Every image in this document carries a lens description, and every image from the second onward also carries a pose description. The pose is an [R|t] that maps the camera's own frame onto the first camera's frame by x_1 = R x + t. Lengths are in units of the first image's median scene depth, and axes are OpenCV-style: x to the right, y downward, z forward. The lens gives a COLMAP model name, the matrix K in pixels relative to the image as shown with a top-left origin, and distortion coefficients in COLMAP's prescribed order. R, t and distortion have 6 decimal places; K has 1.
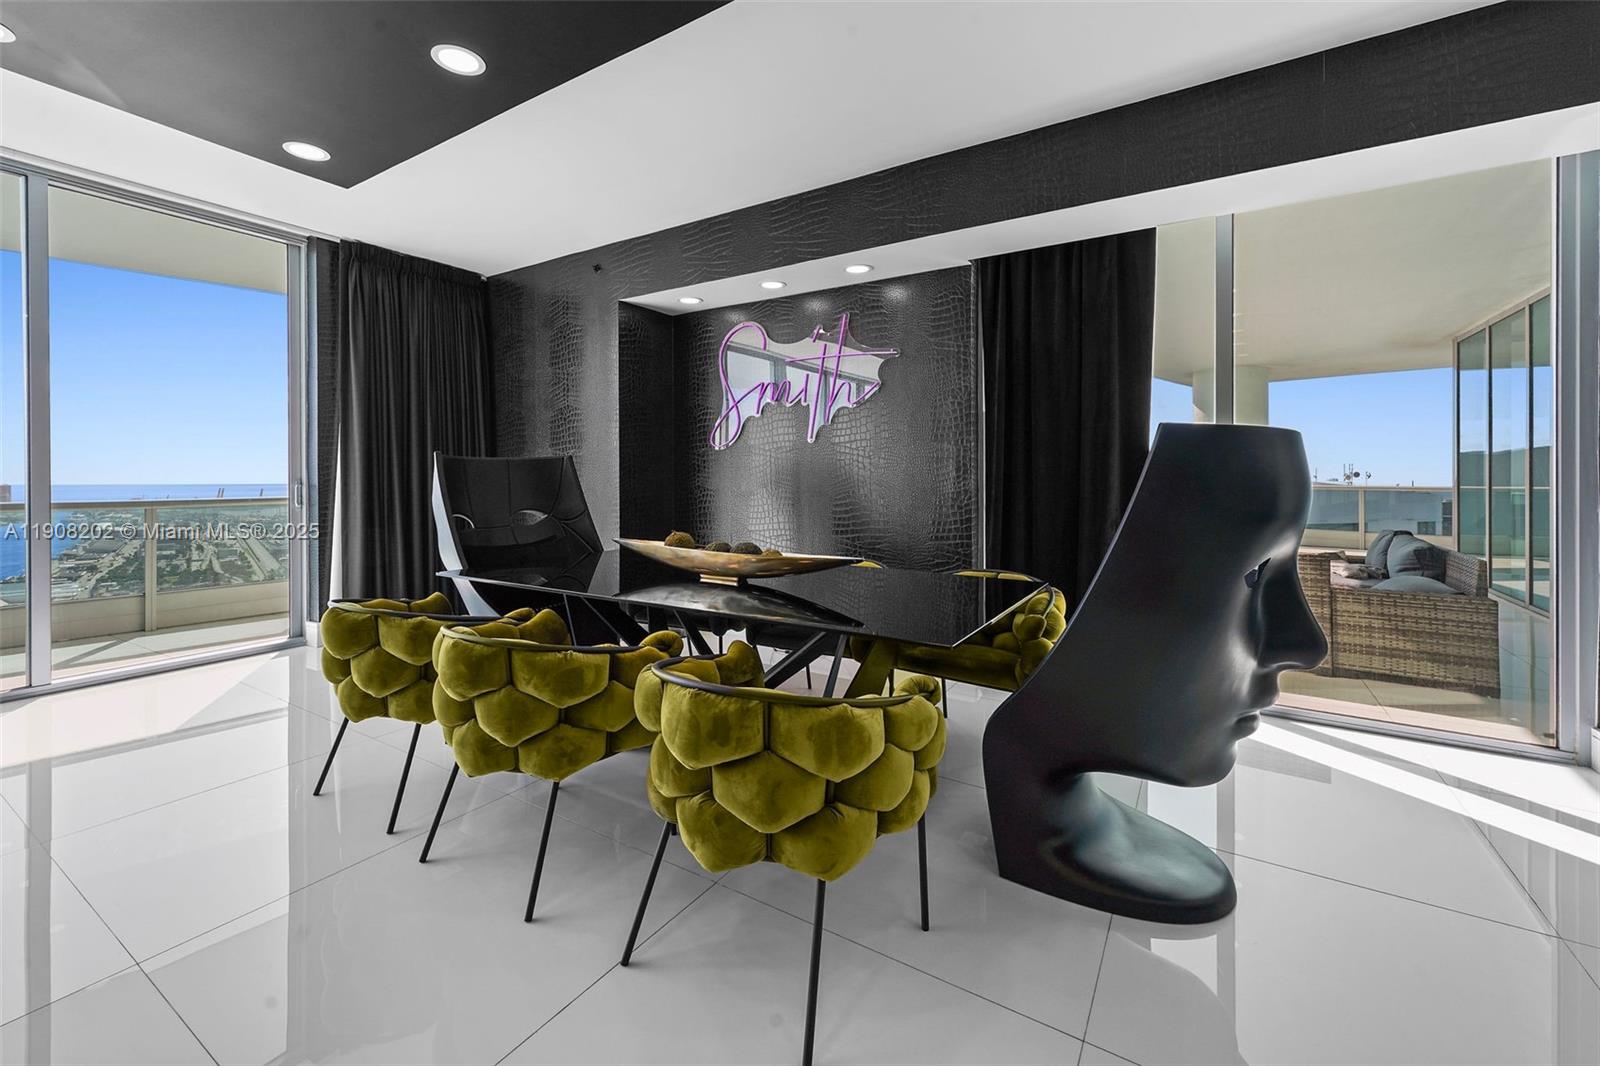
lens RADIAL K [[645.7, 0, 802.2], [0, 645.7, 479.2], [0, 0, 1]] dist [0.000752, -0.000026]
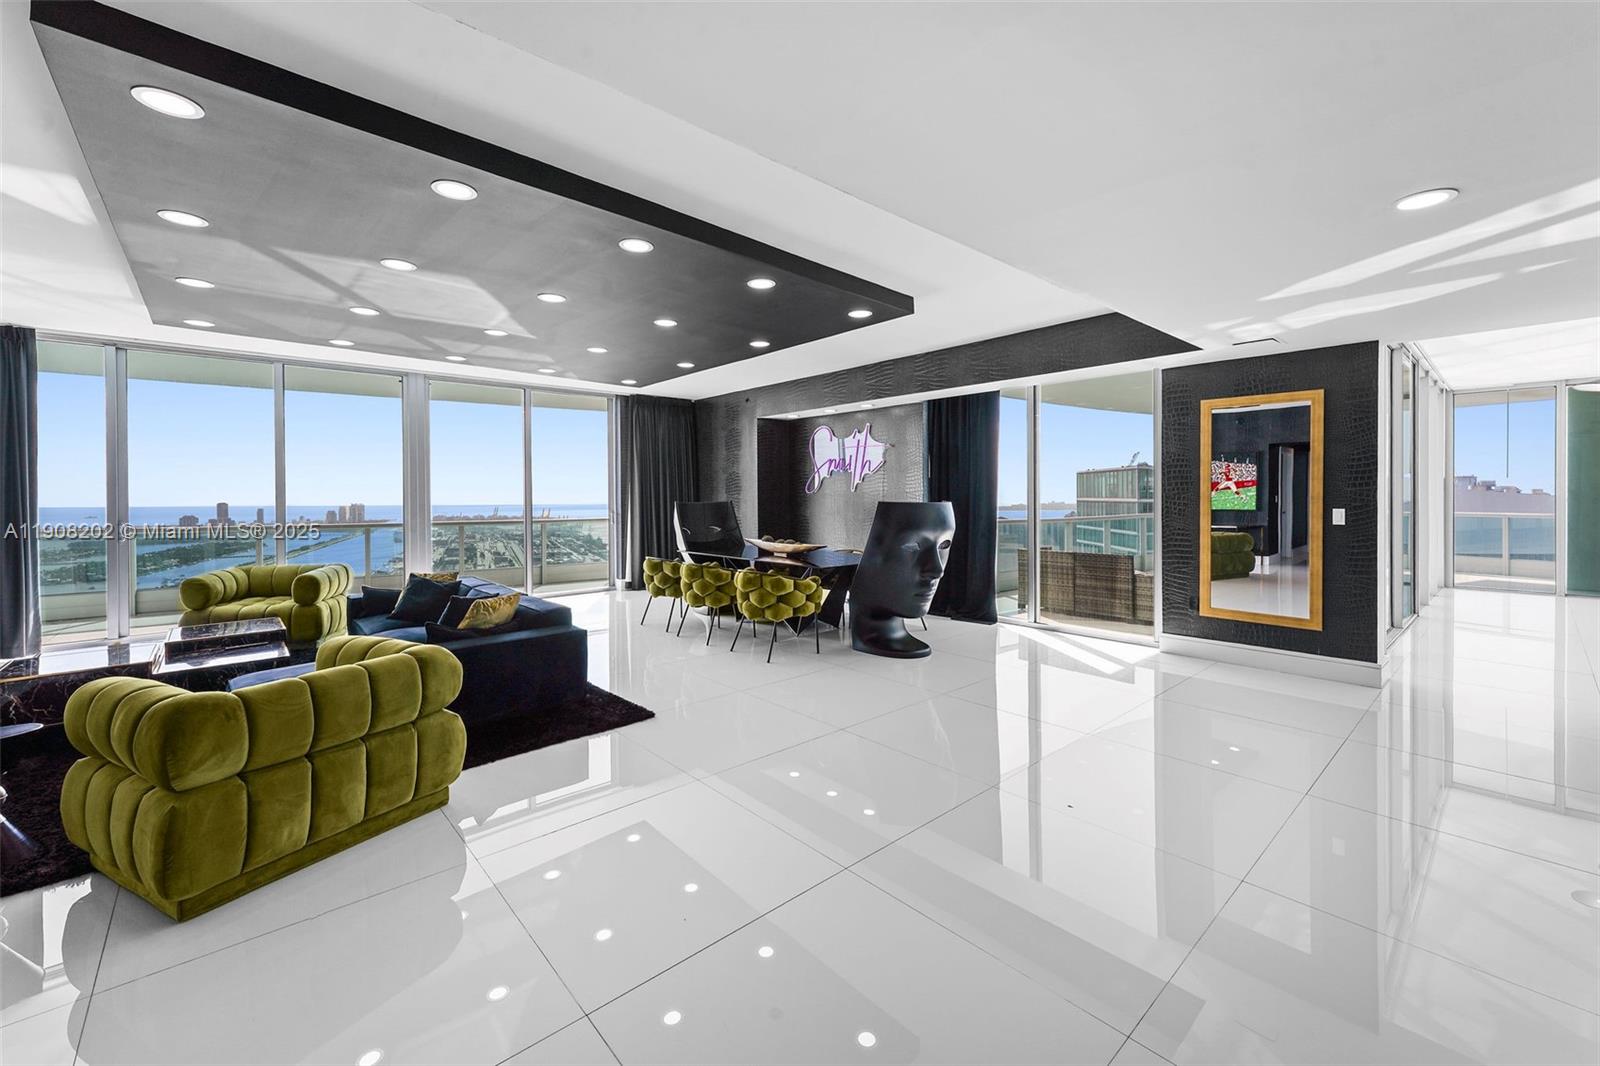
lens RADIAL K [[637.4, 0, 818.9], [0, 637.4, 501.6], [0, 0, 1]] dist [0.005846, 0.000005]
pose [[0.966195, -0.002219, -0.257803, 0.439105], [0.003707, 0.999979, 0.005289, -0.041937], [0.257786, -0.006066, 0.966183, -0.907764]]
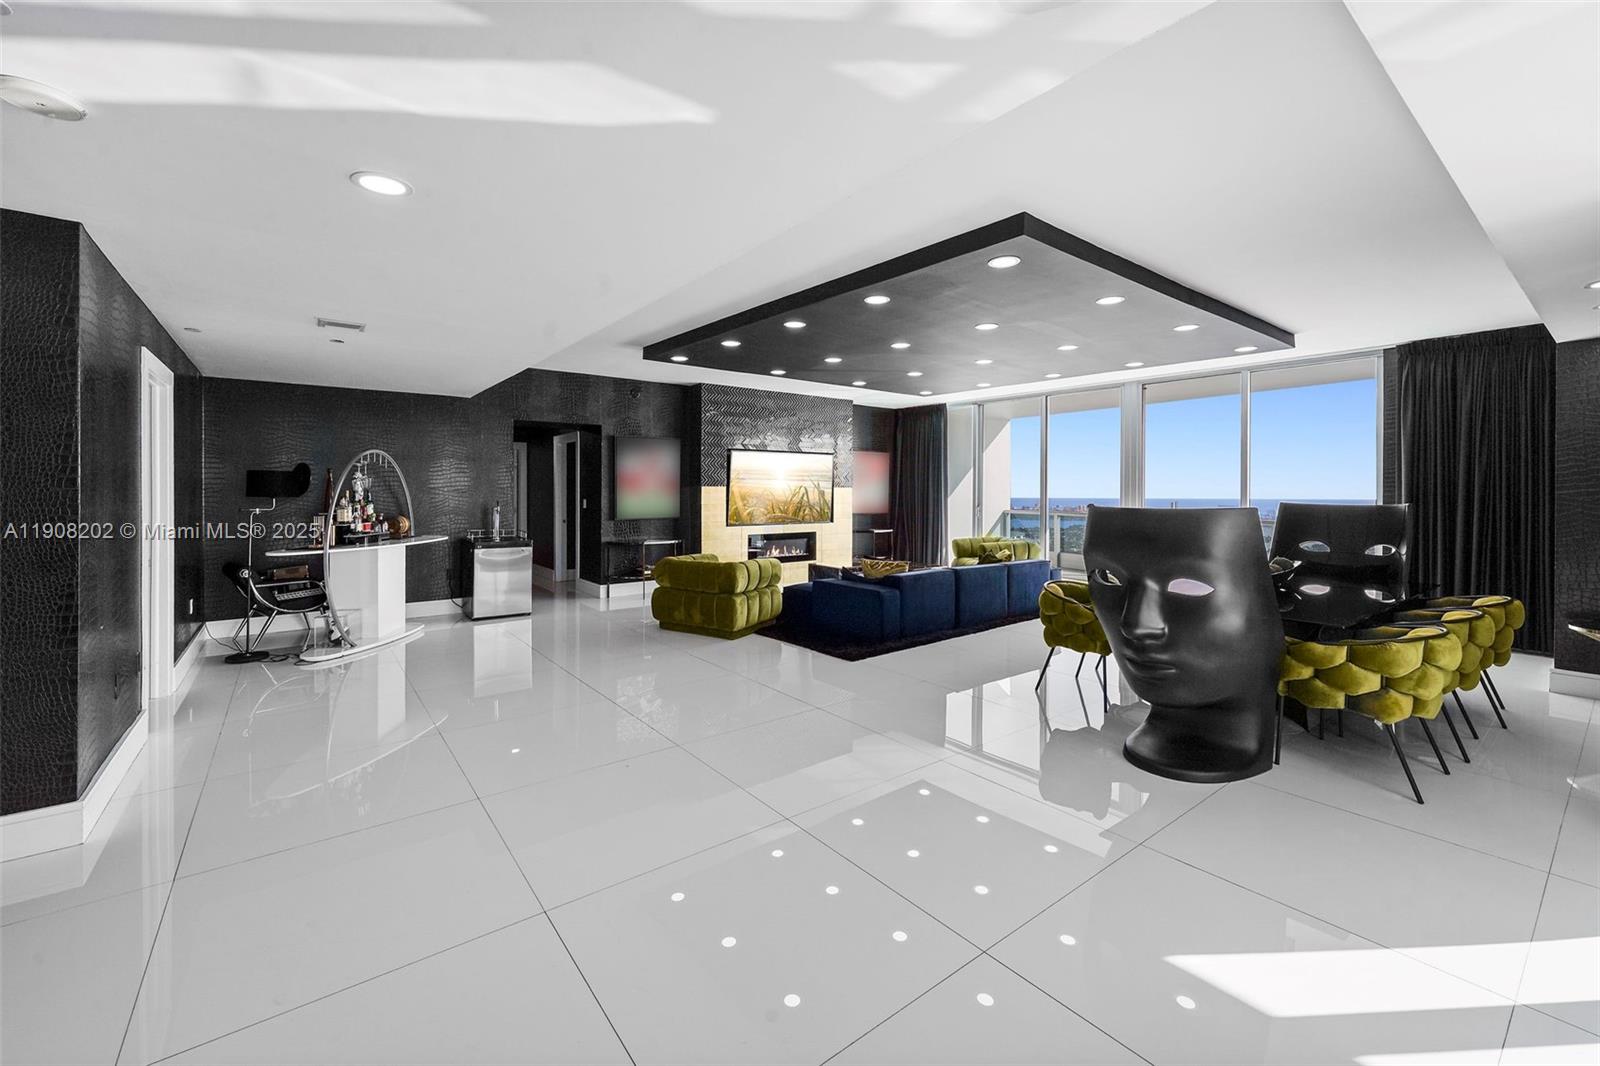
lens RADIAL K [[662.7, 0, 798.9], [0, 662.7, 486.9], [0, 0, 1]] dist [0.001443, 0.000014]
pose [[-0.349673, -0.006366, -0.936850, 1.225023], [-0.008329, 0.999959, -0.003686, -0.050671], [0.936835, 0.006514, -0.349711, 0.340805]]
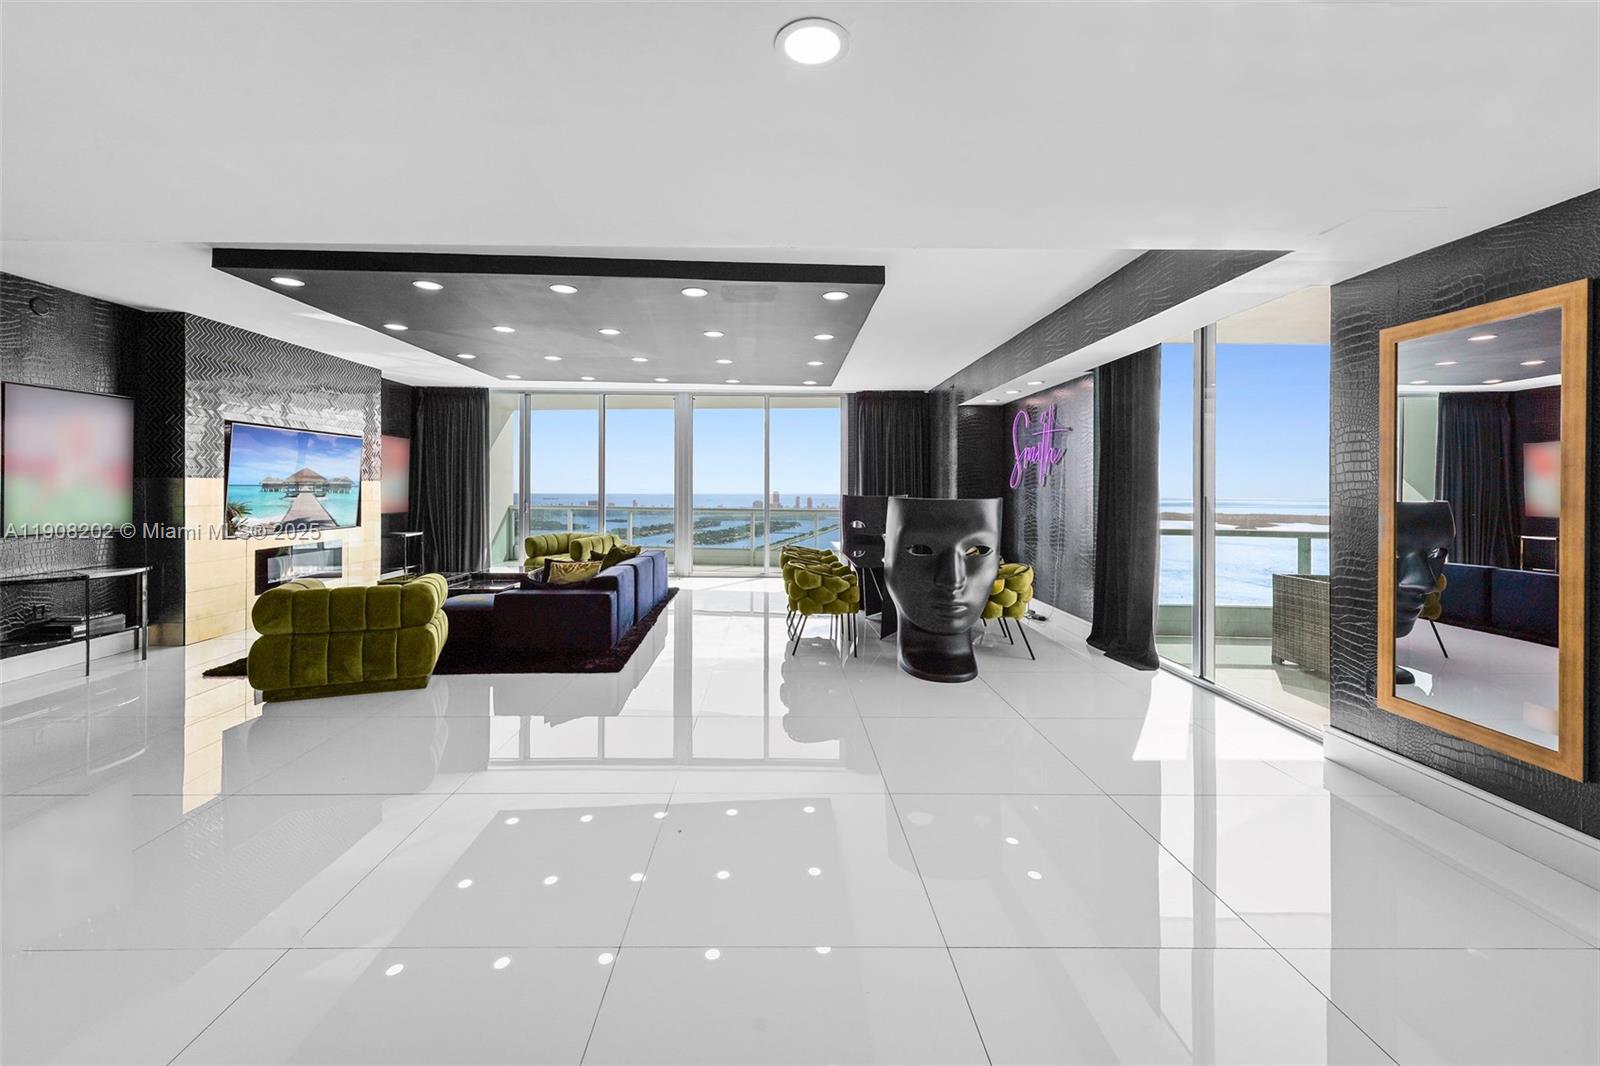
lens RADIAL K [[662.7, 0, 798.9], [0, 662.7, 486.9], [0, 0, 1]] dist [0.001443, 0.000014]
pose [[0.557472, 0.001813, -0.830194, 1.139728], [-0.010145, 0.999938, -0.004629, -0.044965], [0.830134, 0.011003, 0.557456, -0.431975]]
